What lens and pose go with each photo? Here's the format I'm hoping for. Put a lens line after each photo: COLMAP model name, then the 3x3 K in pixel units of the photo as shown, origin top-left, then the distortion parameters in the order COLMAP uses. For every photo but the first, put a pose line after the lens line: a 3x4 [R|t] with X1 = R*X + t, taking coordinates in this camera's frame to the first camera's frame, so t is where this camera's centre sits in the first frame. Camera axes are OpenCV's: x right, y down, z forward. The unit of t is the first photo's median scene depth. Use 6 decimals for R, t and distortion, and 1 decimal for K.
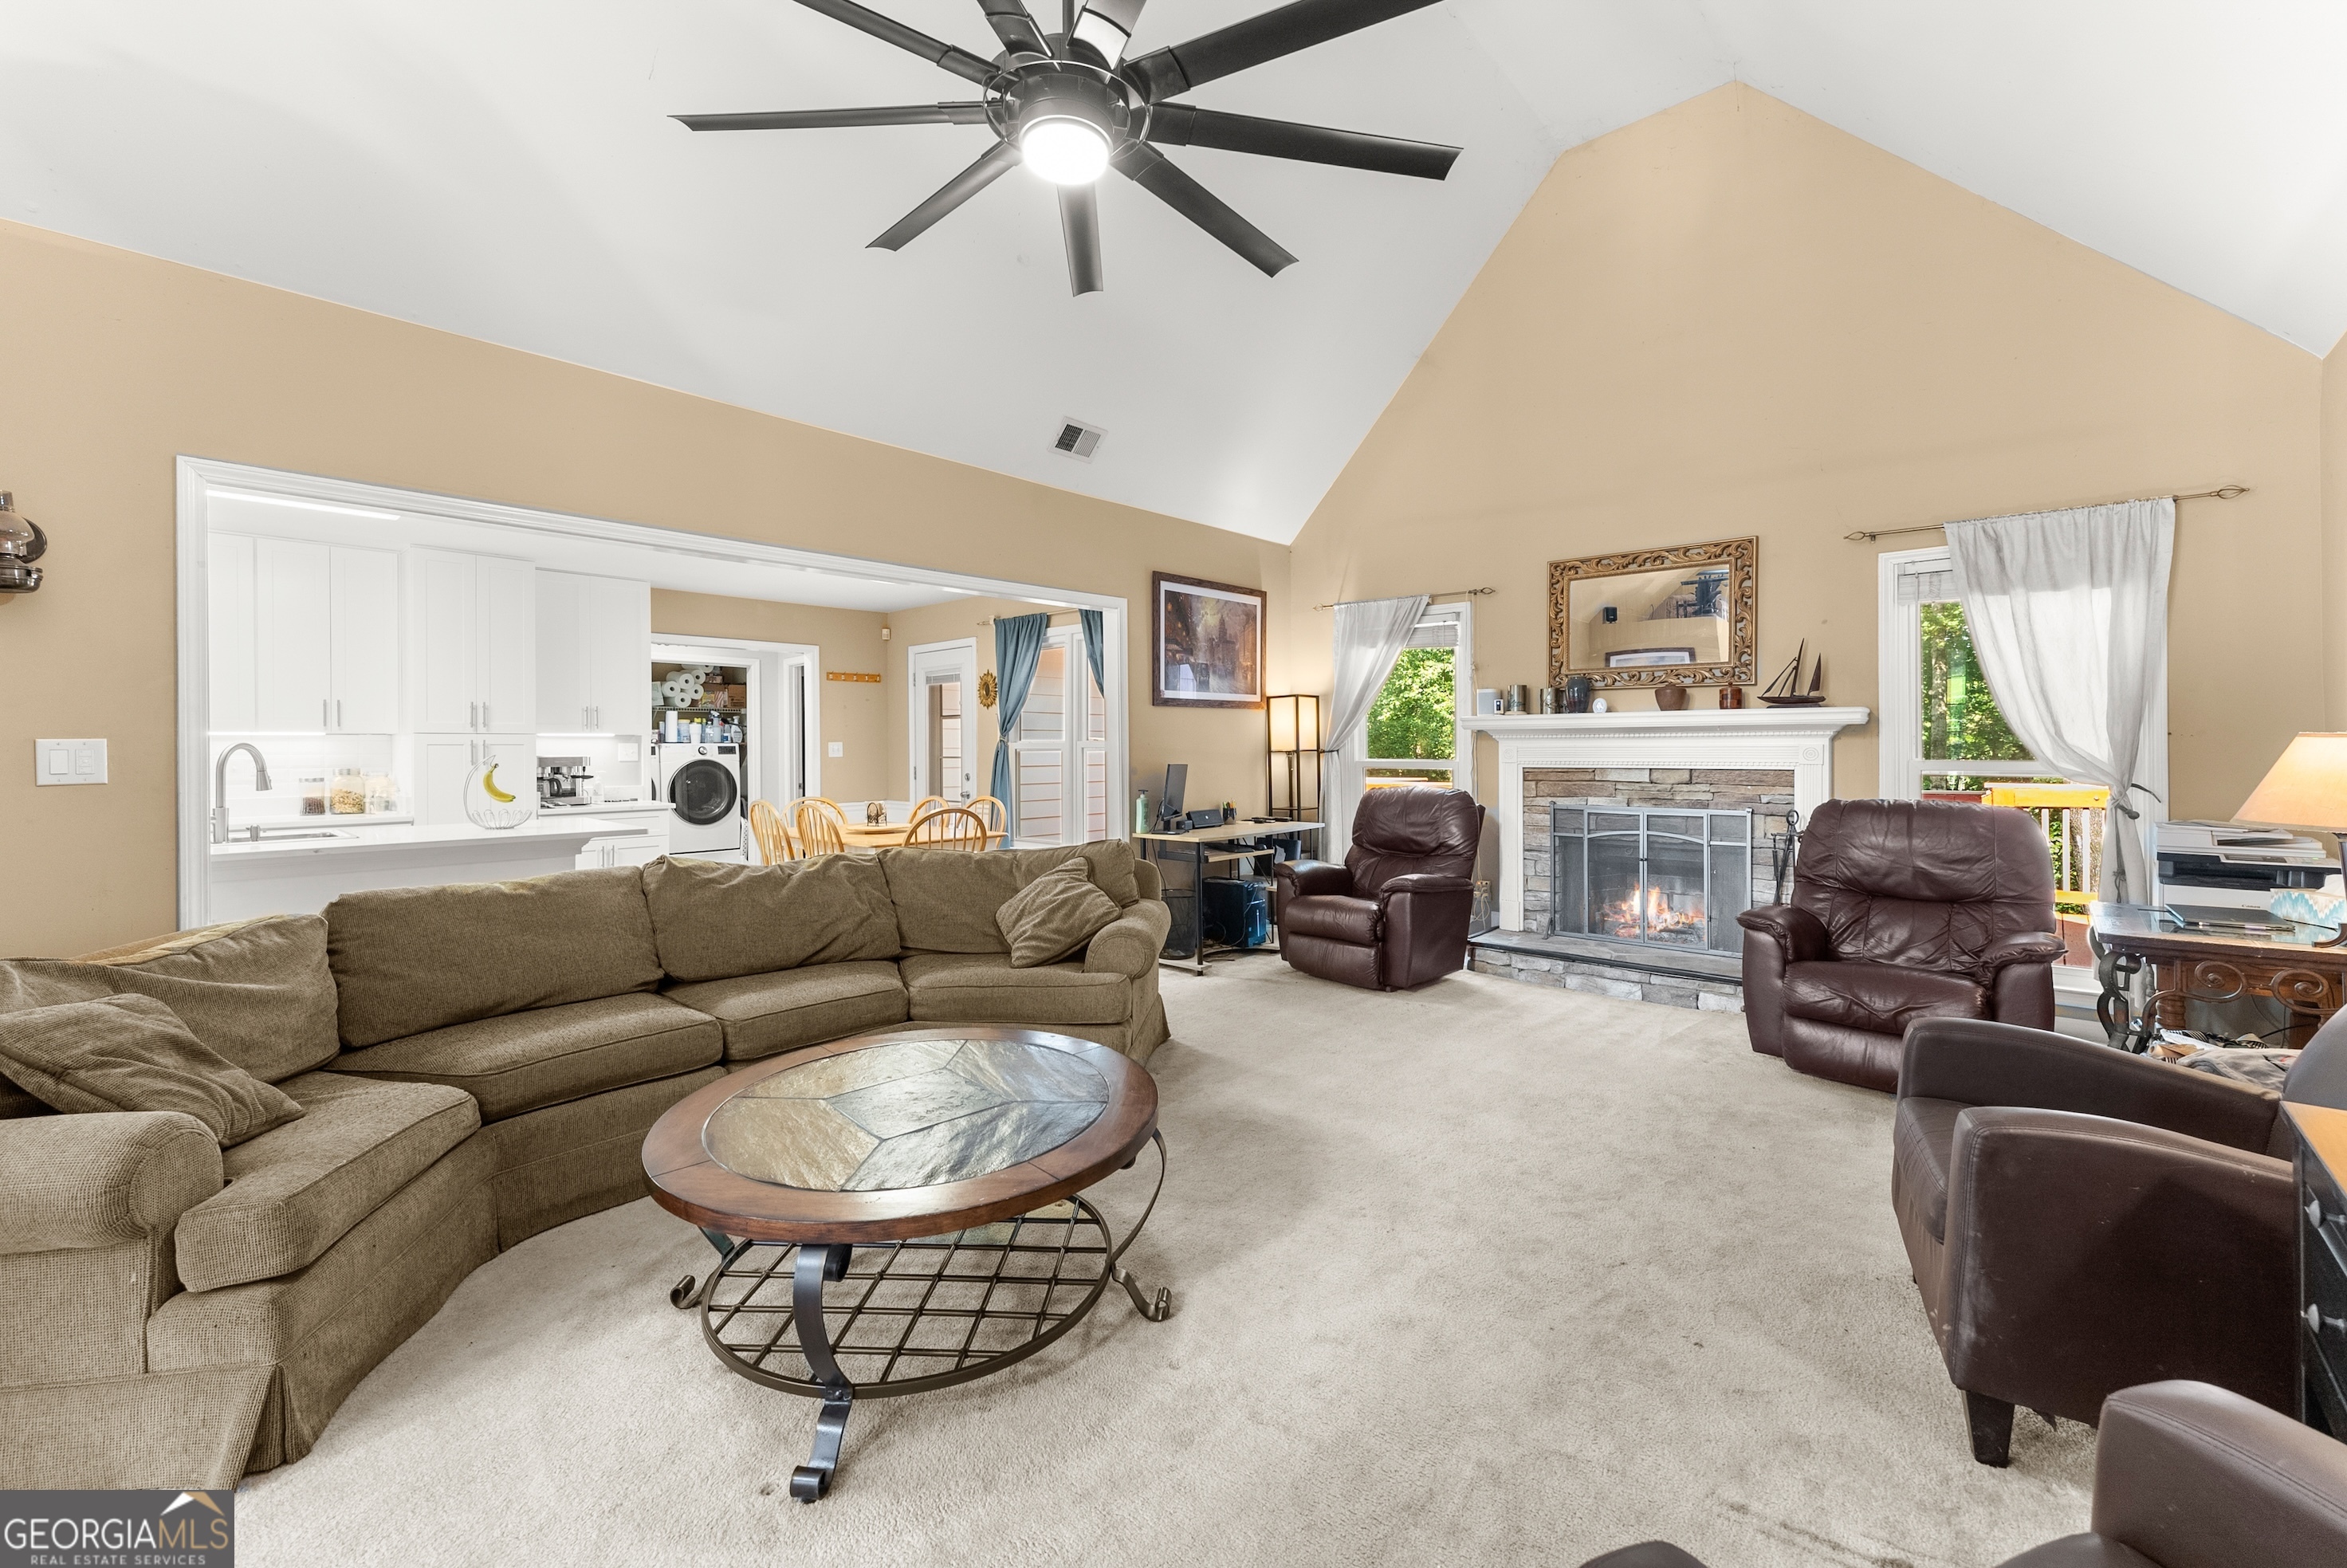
lens RADIAL K [[958.1, 0, 1165.0], [0, 958.1, 737.0], [0, 0, 1]] dist [0.000494, 0.000027]
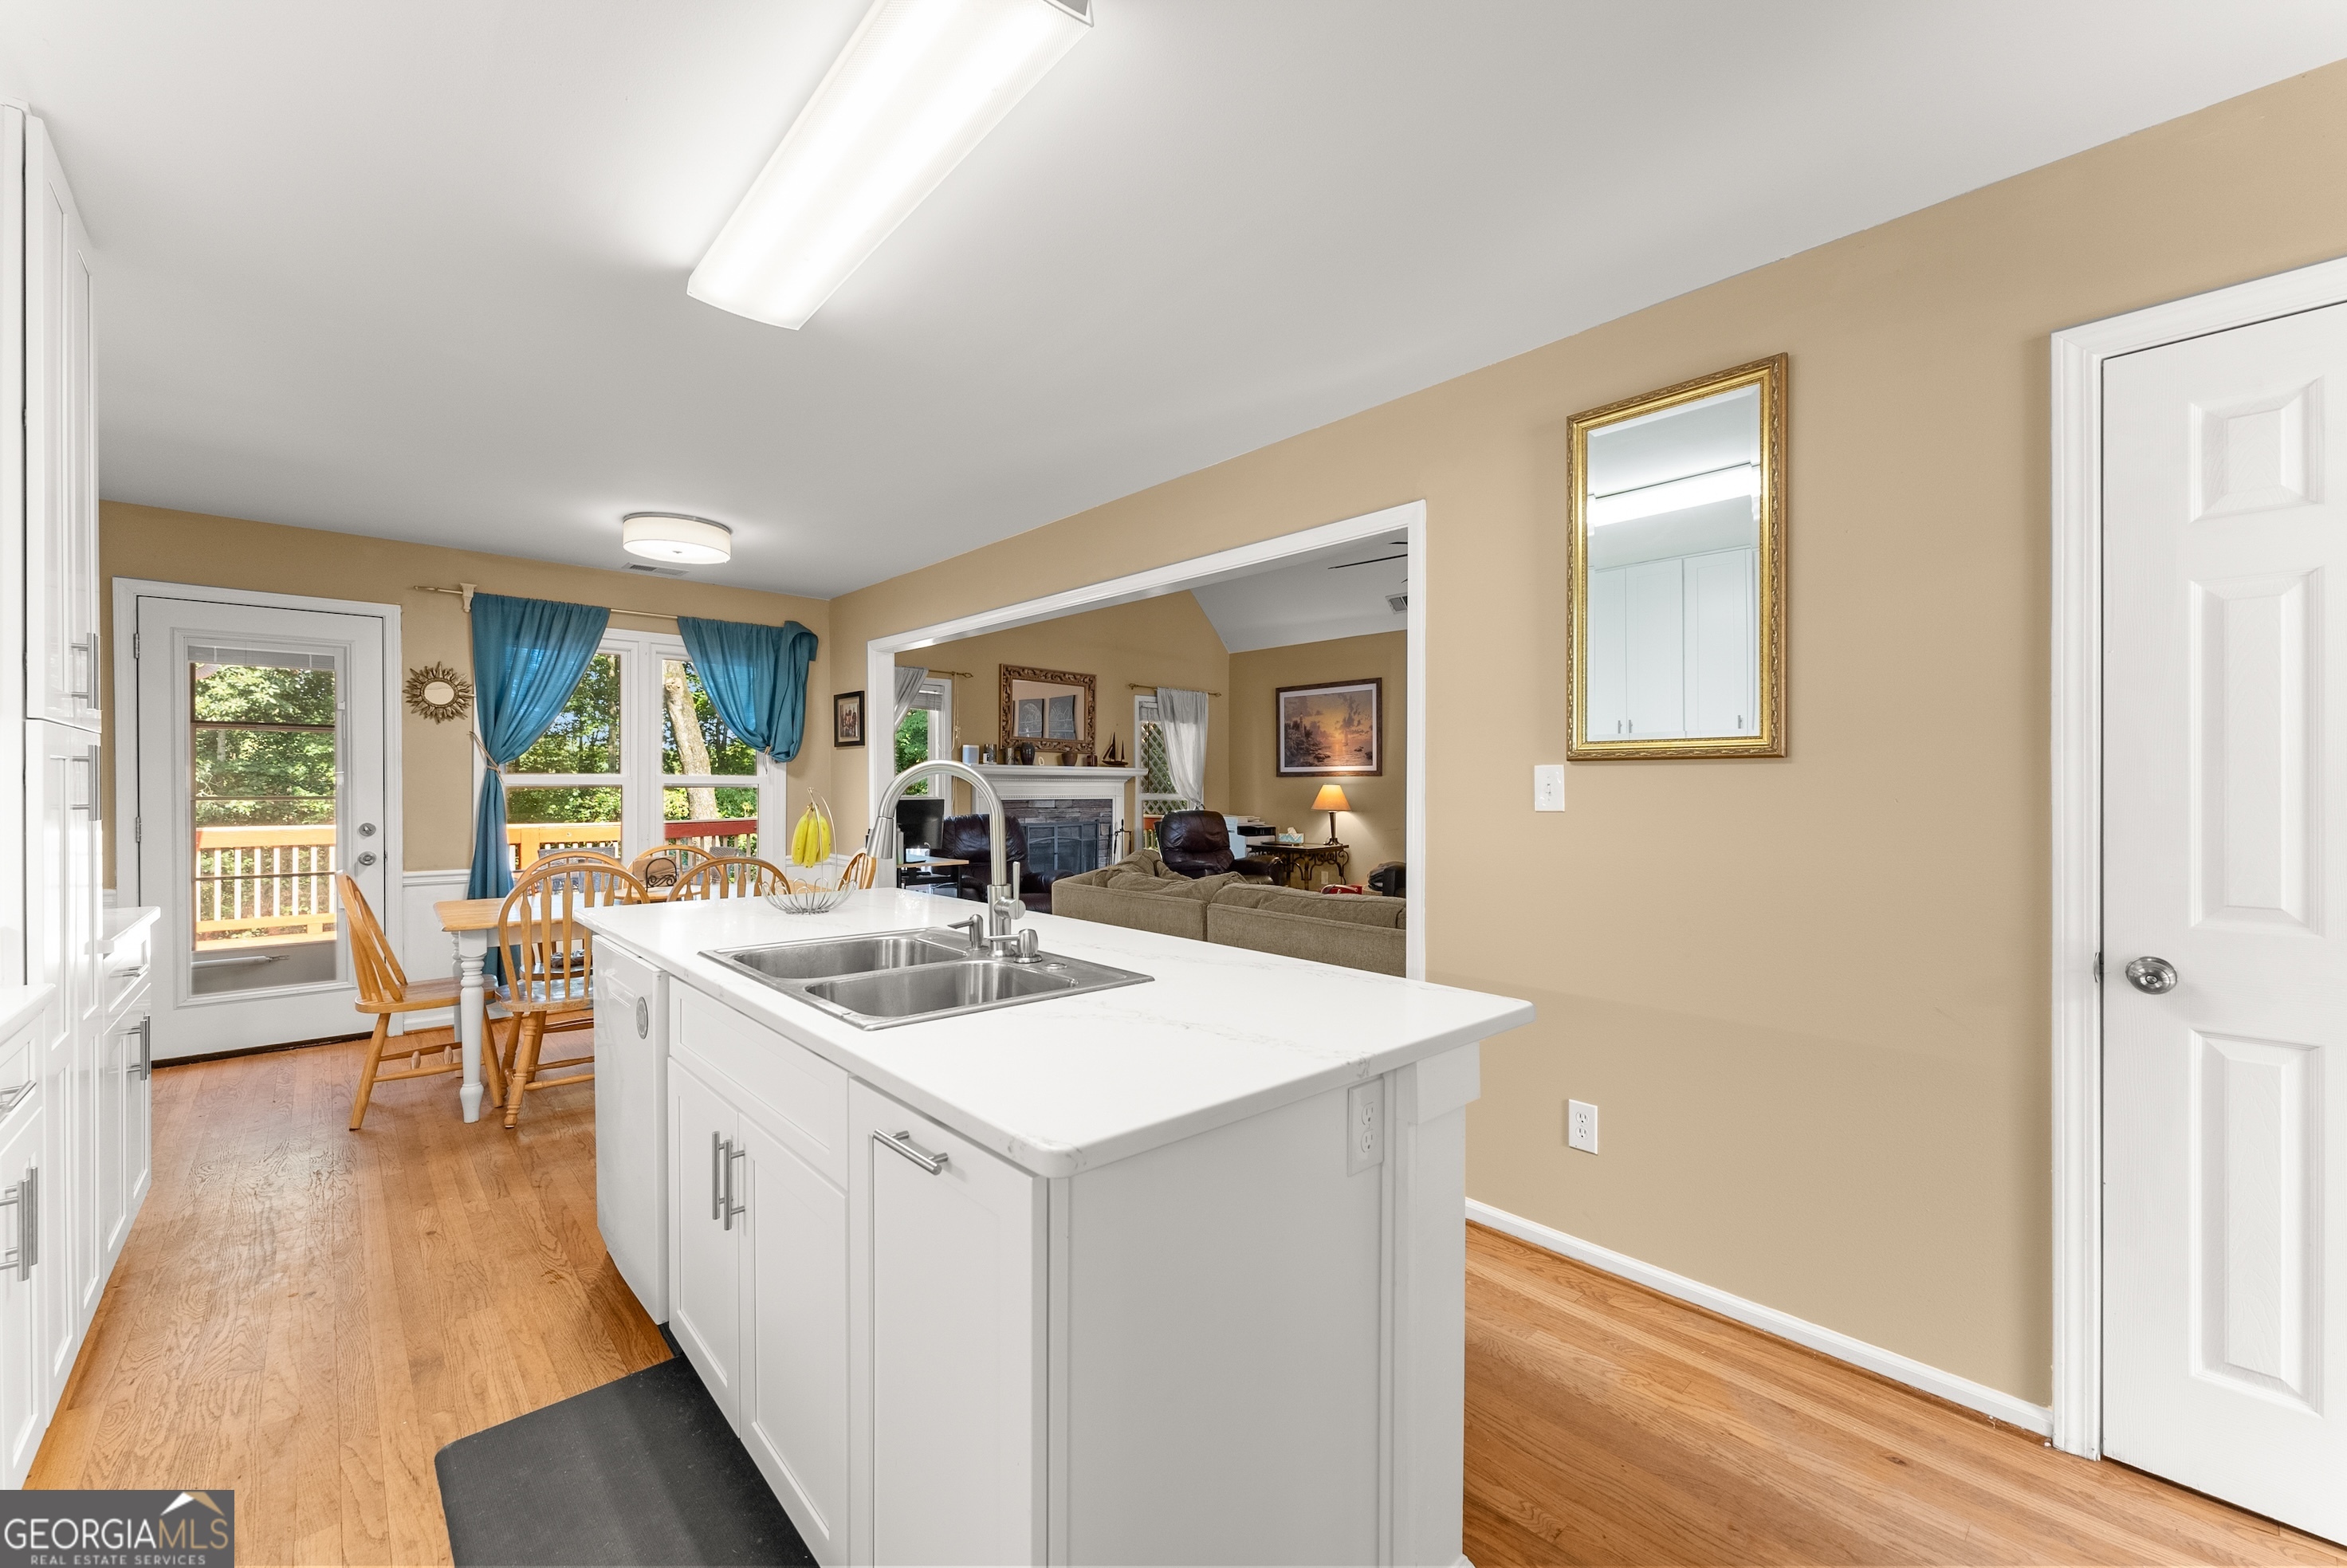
lens RADIAL K [[943.2, 0, 1188.1], [0, 943.2, 786.5], [0, 0, 1]] dist [-0.000246, -0.000131]
pose [[0.073600, 0.004481, 0.997278, -1.156246], [-0.016183, 0.999864, -0.003298, 0.011755], [-0.997157, -0.015896, 0.073662, 0.646539]]
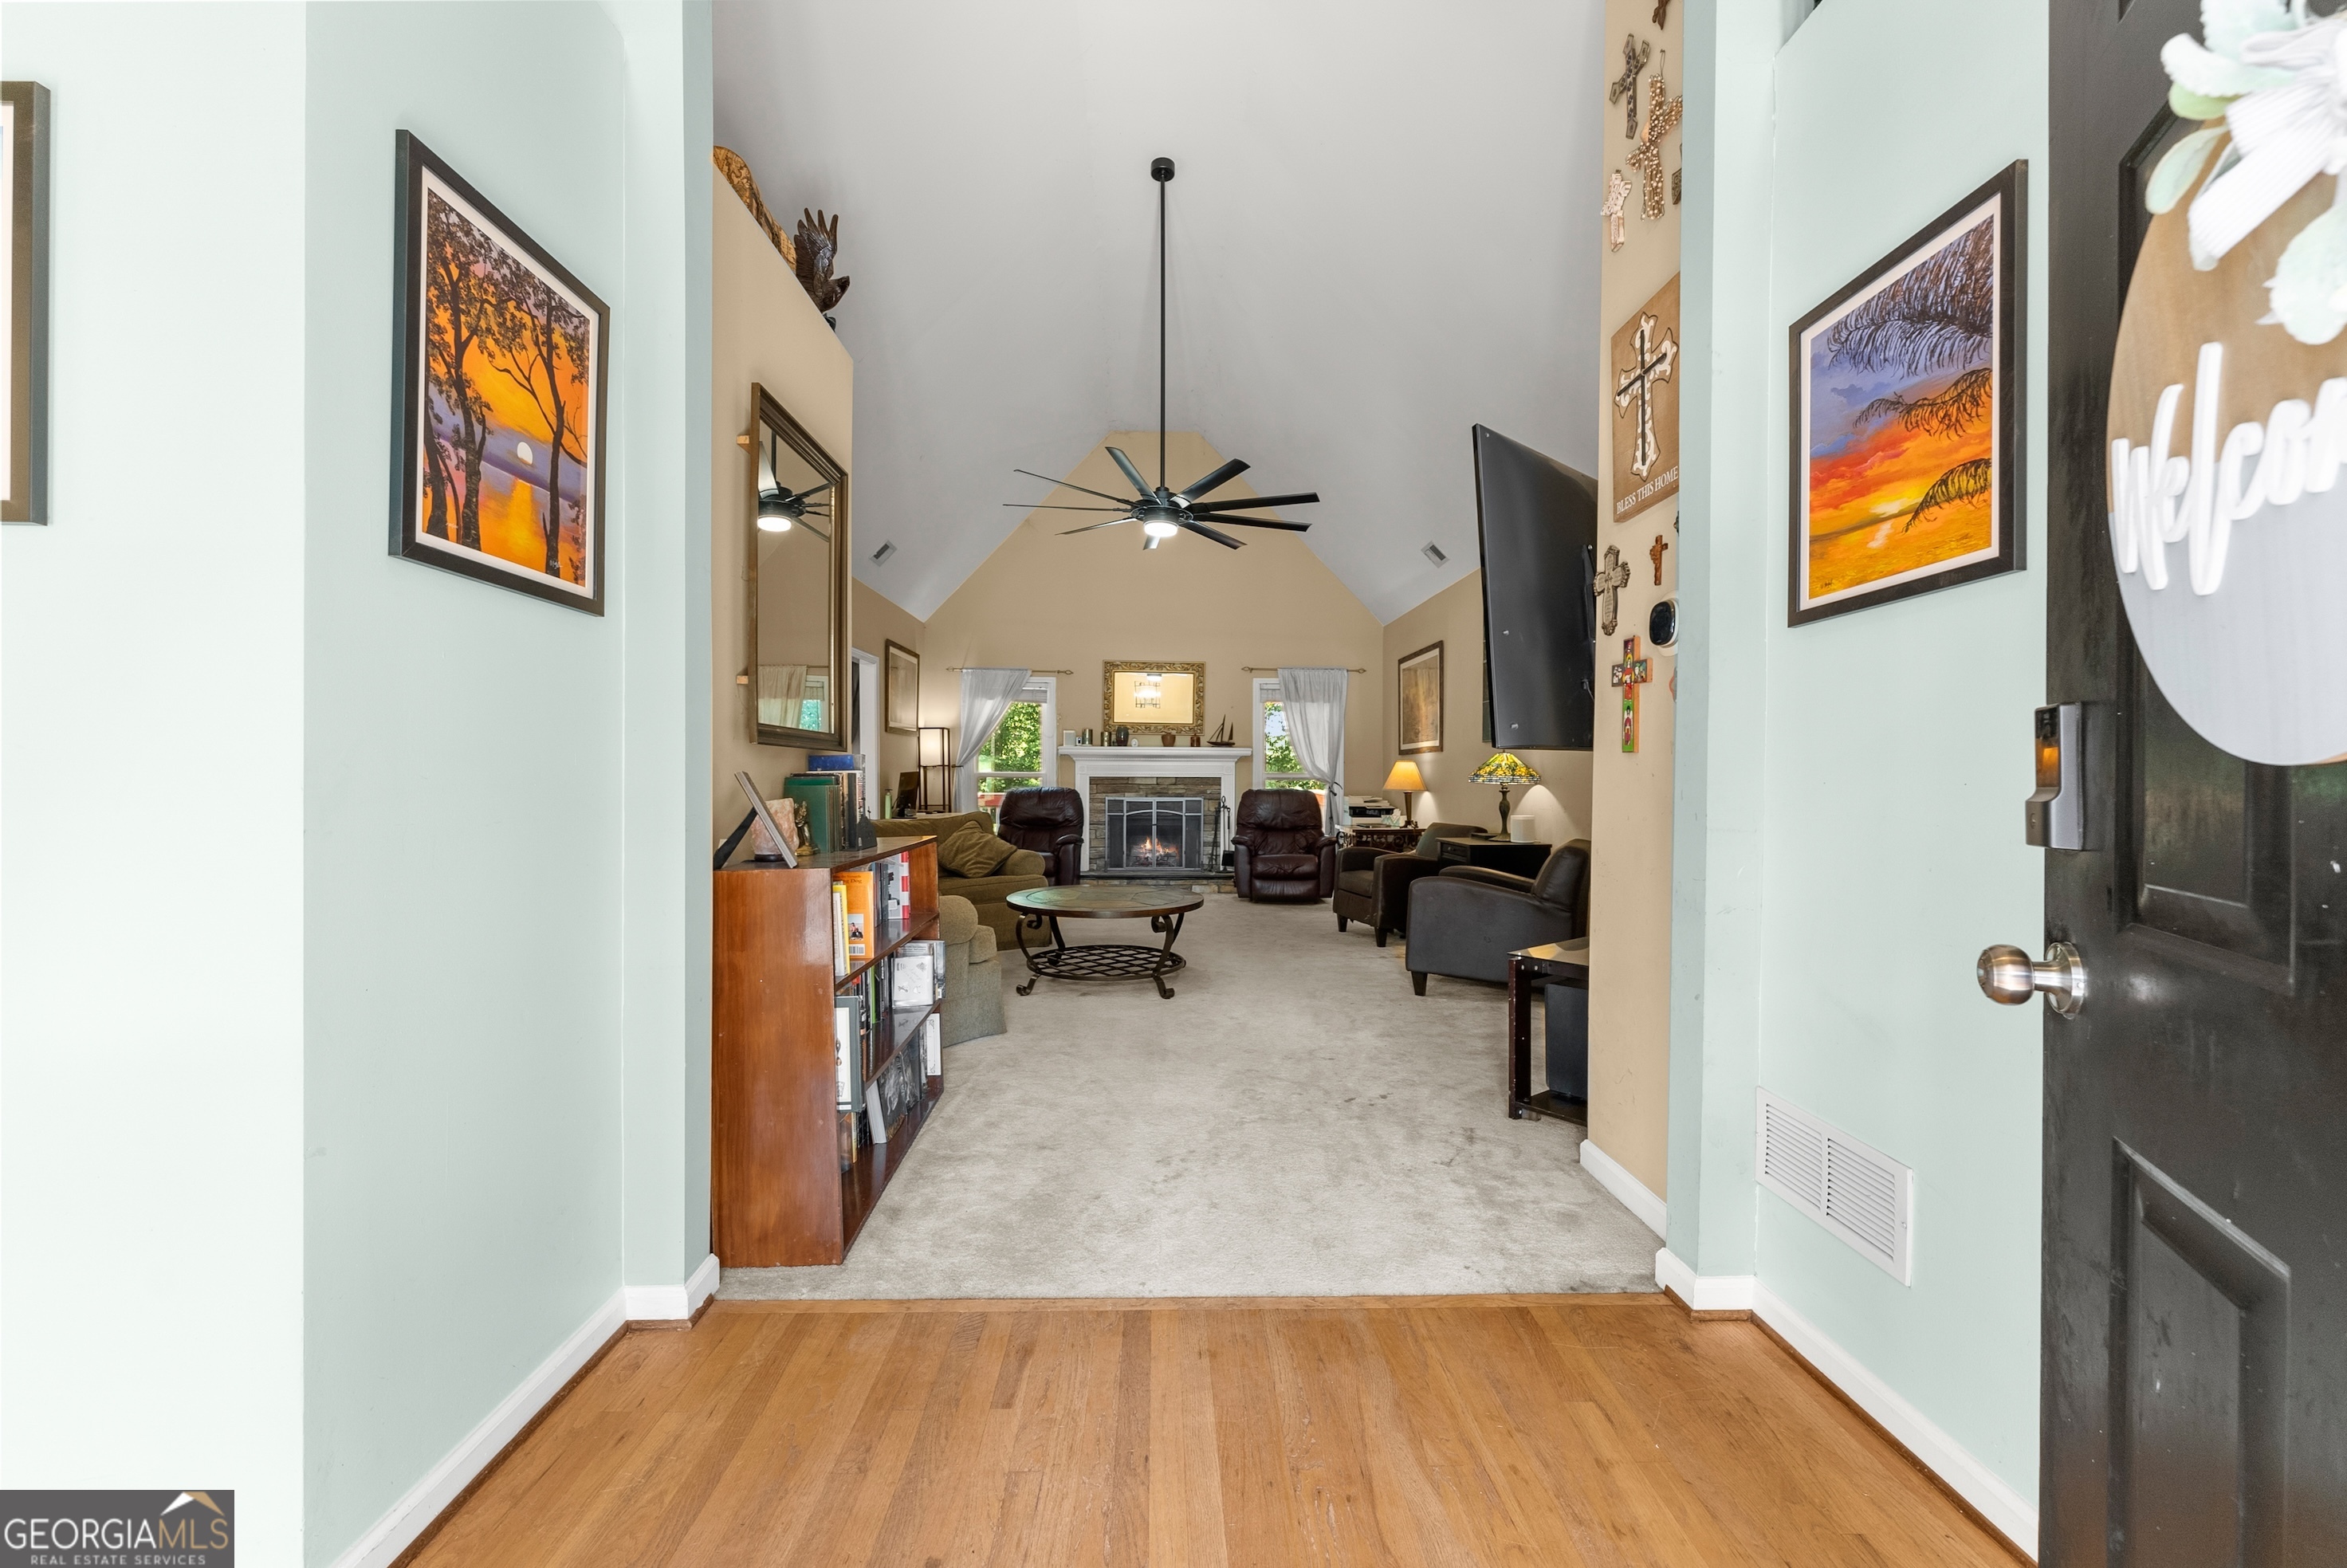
lens RADIAL K [[943.2, 0, 1188.1], [0, 943.2, 786.5], [0, 0, 1]] dist [-0.000246, -0.000131]
pose [[0.701618, -0.002211, 0.712550, -0.786249], [-0.016129, 0.999690, 0.018984, 0.015037], [-0.712371, -0.024812, 0.701364, -0.357205]]
